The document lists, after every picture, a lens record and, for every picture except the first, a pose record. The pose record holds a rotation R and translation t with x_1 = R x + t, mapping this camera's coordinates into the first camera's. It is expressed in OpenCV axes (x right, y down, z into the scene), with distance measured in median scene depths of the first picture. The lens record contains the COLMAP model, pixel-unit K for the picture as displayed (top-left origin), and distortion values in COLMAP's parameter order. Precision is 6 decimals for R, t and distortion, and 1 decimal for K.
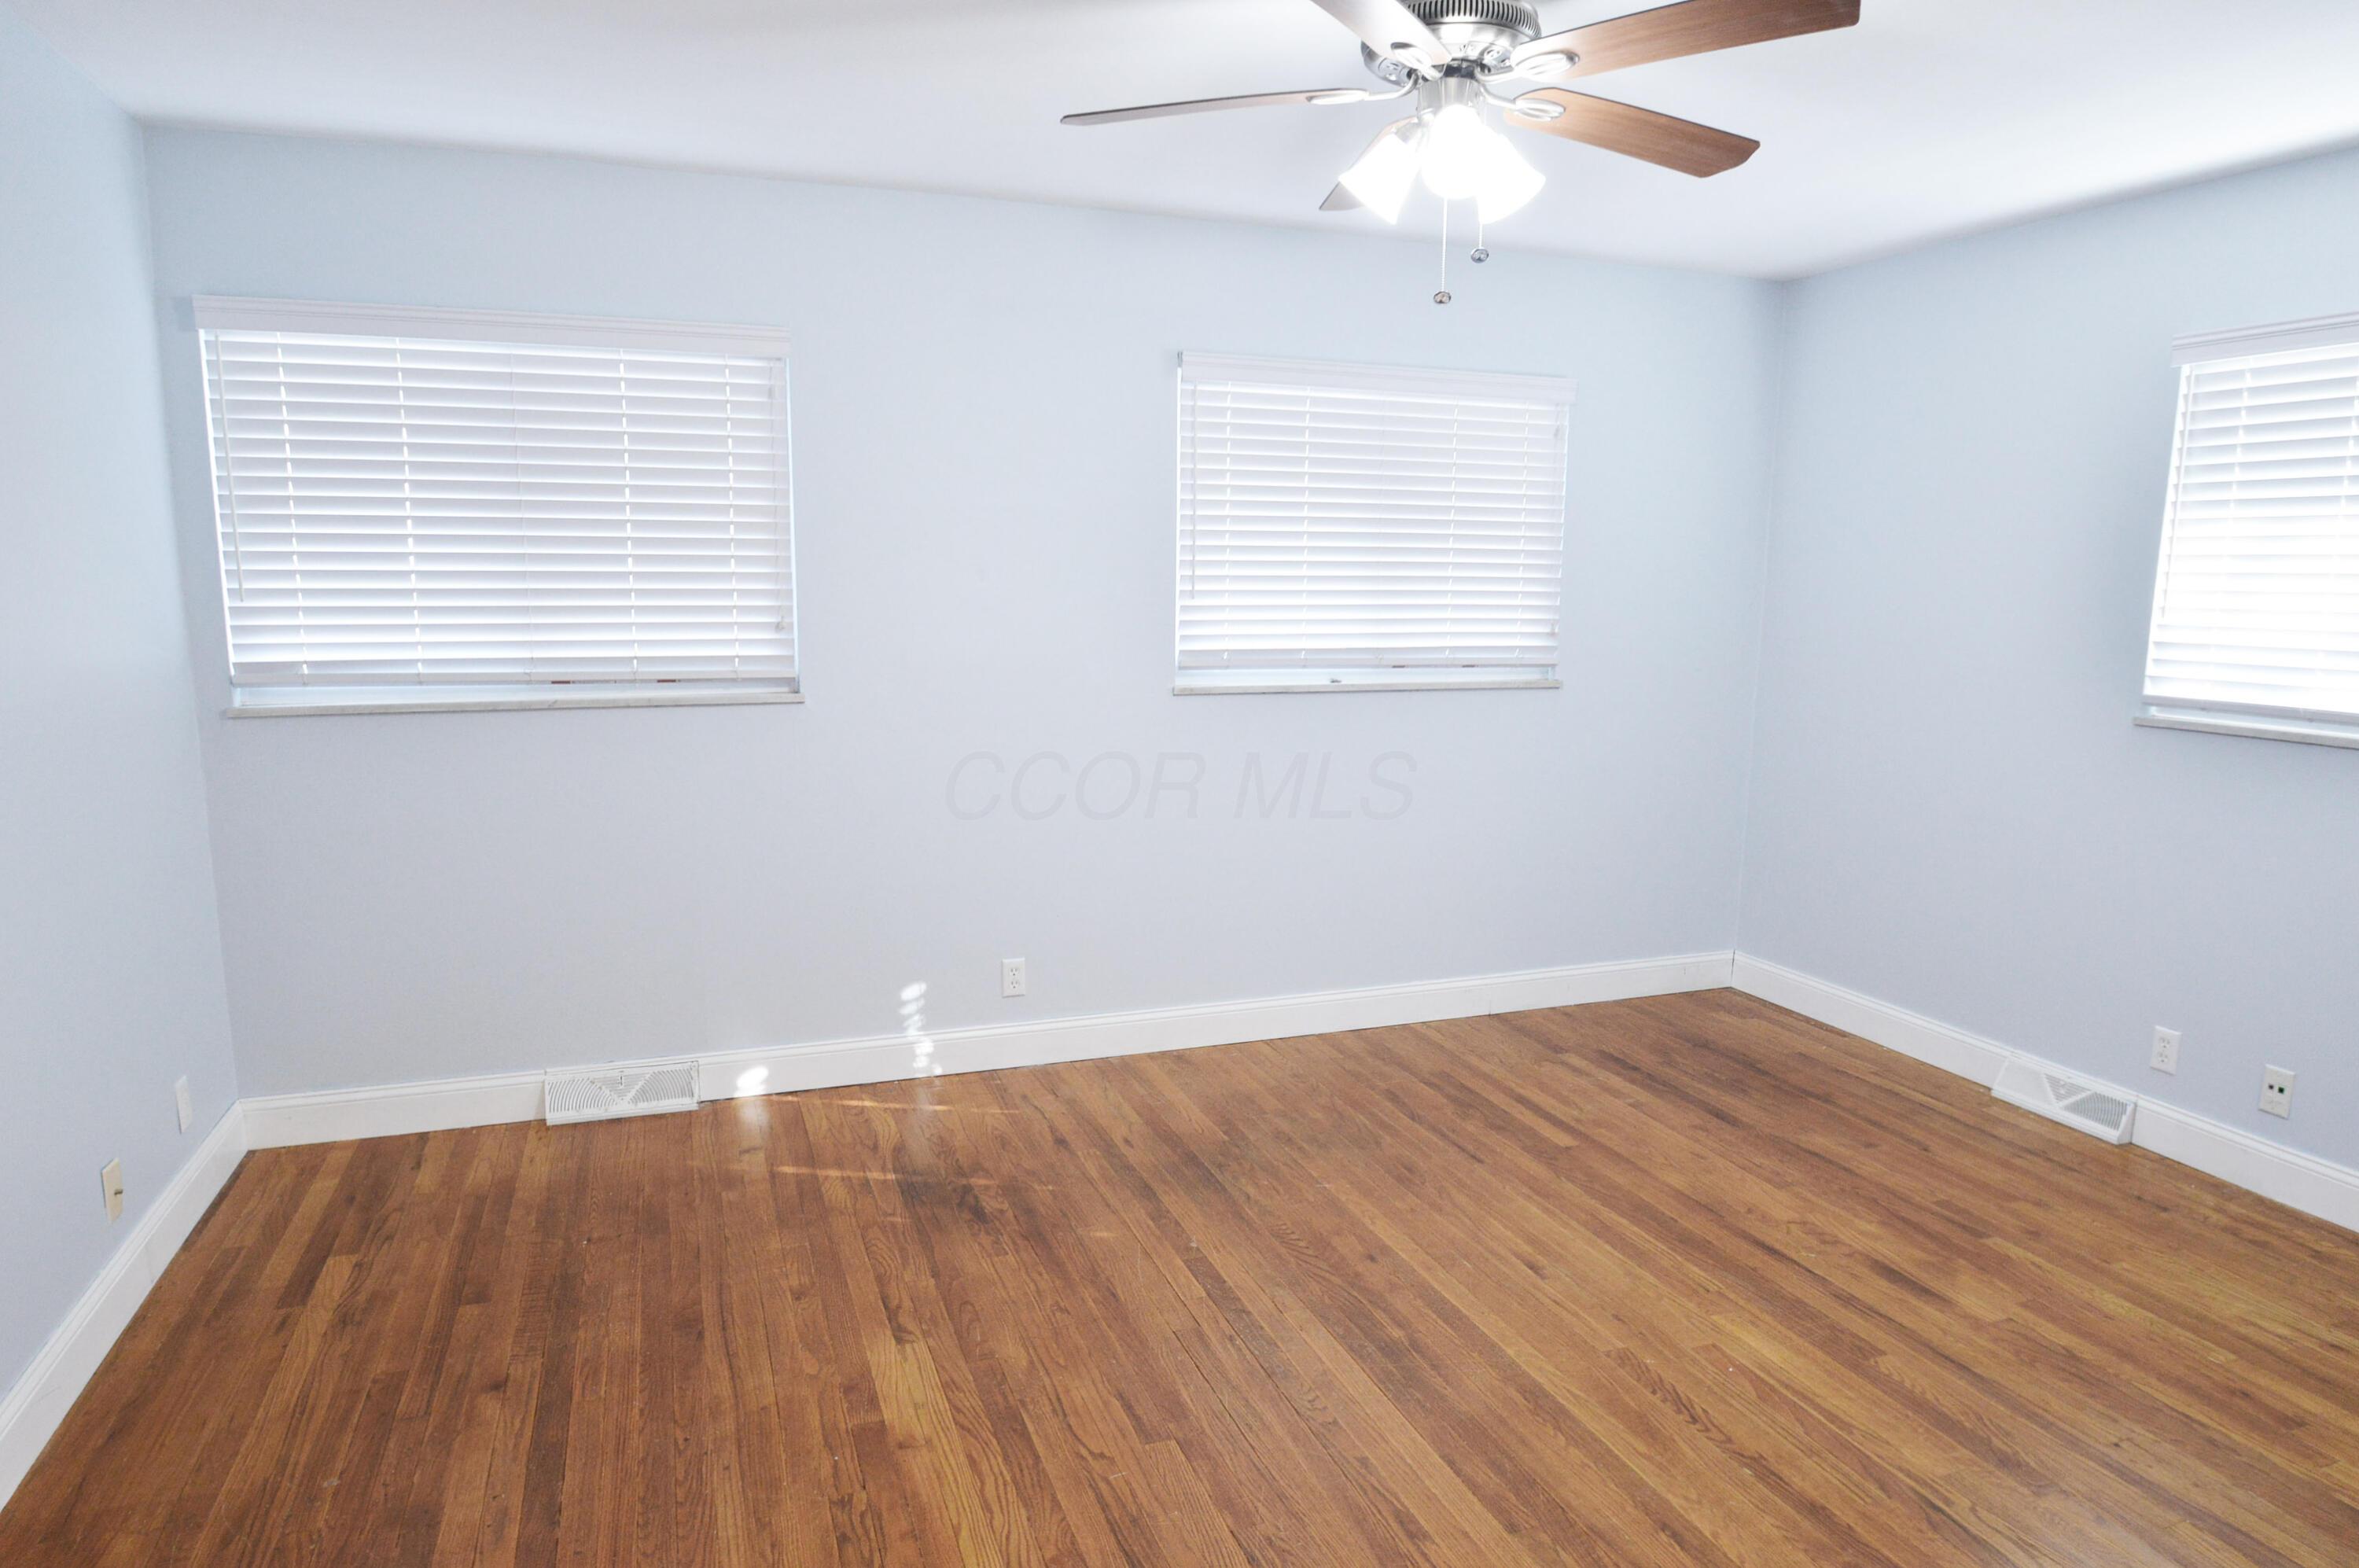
lens RADIAL K [[1409.8, 0, 1190.6], [0, 1409.8, 821.5], [0, 0, 1]] dist [-0.036320, 0.000913]
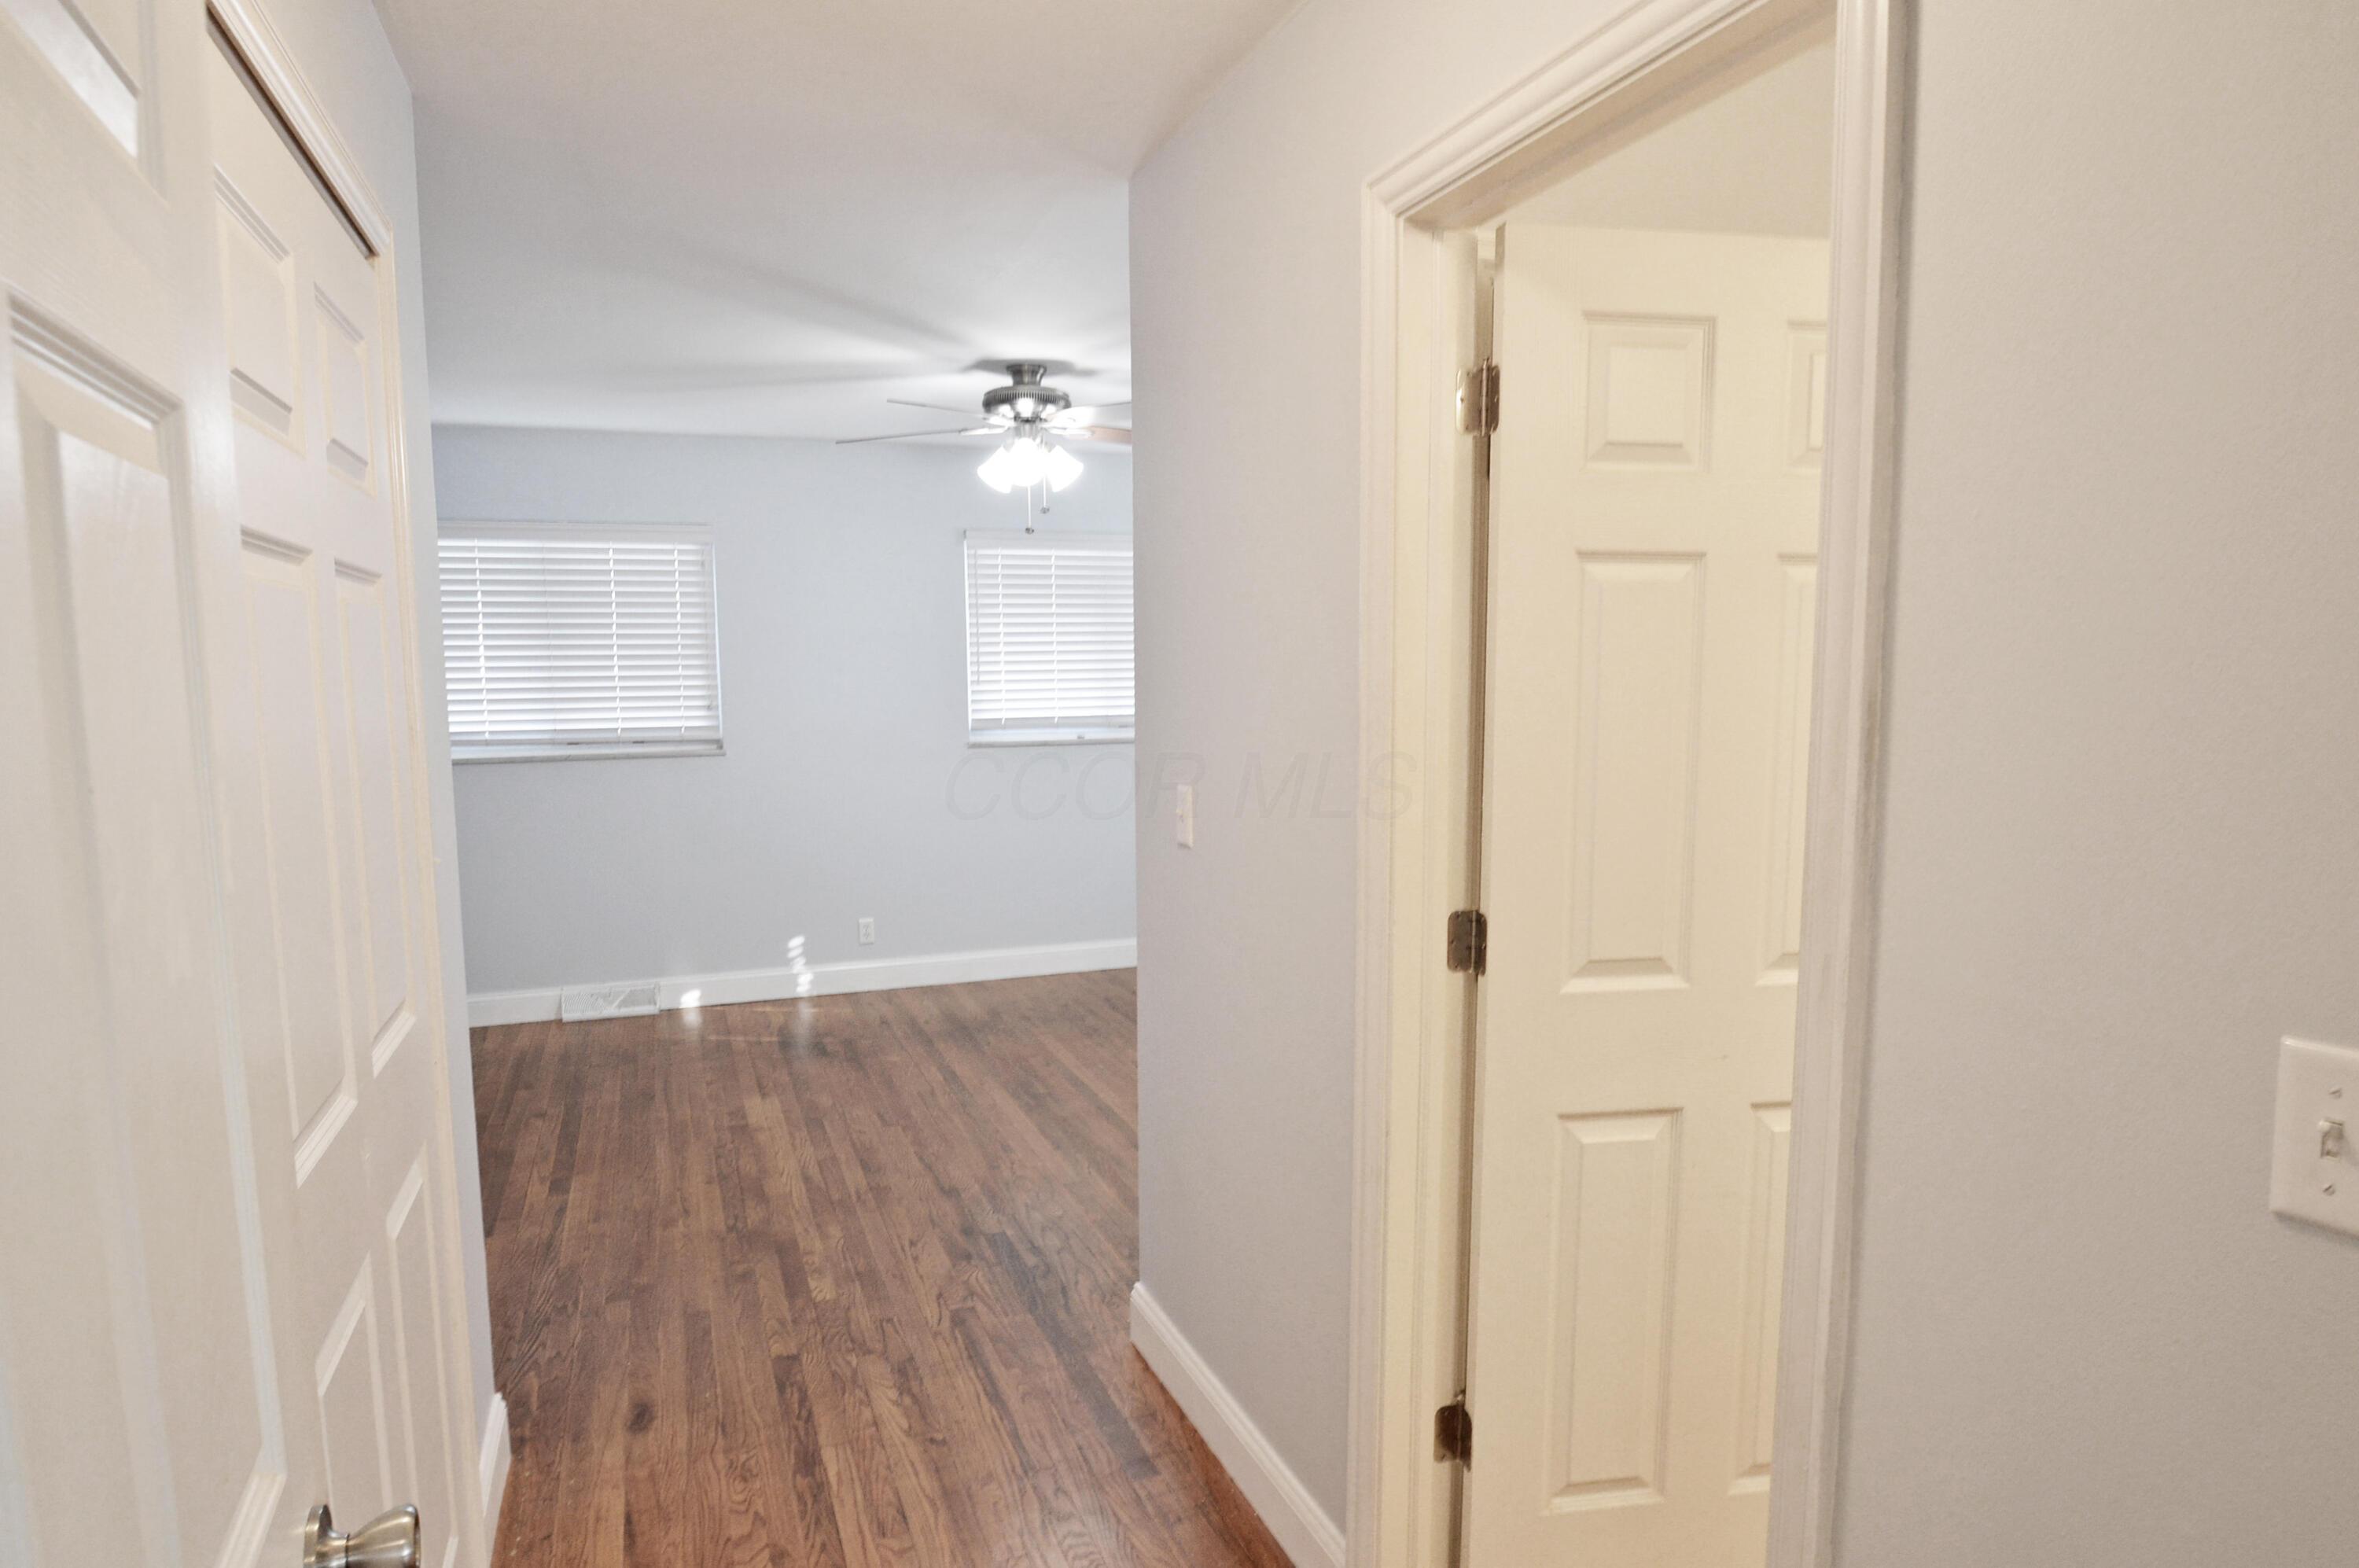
lens RADIAL K [[1359.4, 0, 1186.1], [0, 1359.4, 821.9], [0, 0, 1]] dist [-0.032496, 0.002629]
pose [[0.999675, -0.020713, 0.014838, 0.243264], [0.021514, 0.998196, -0.056044, 0.096966], [-0.013651, 0.056345, 0.998318, -0.587161]]
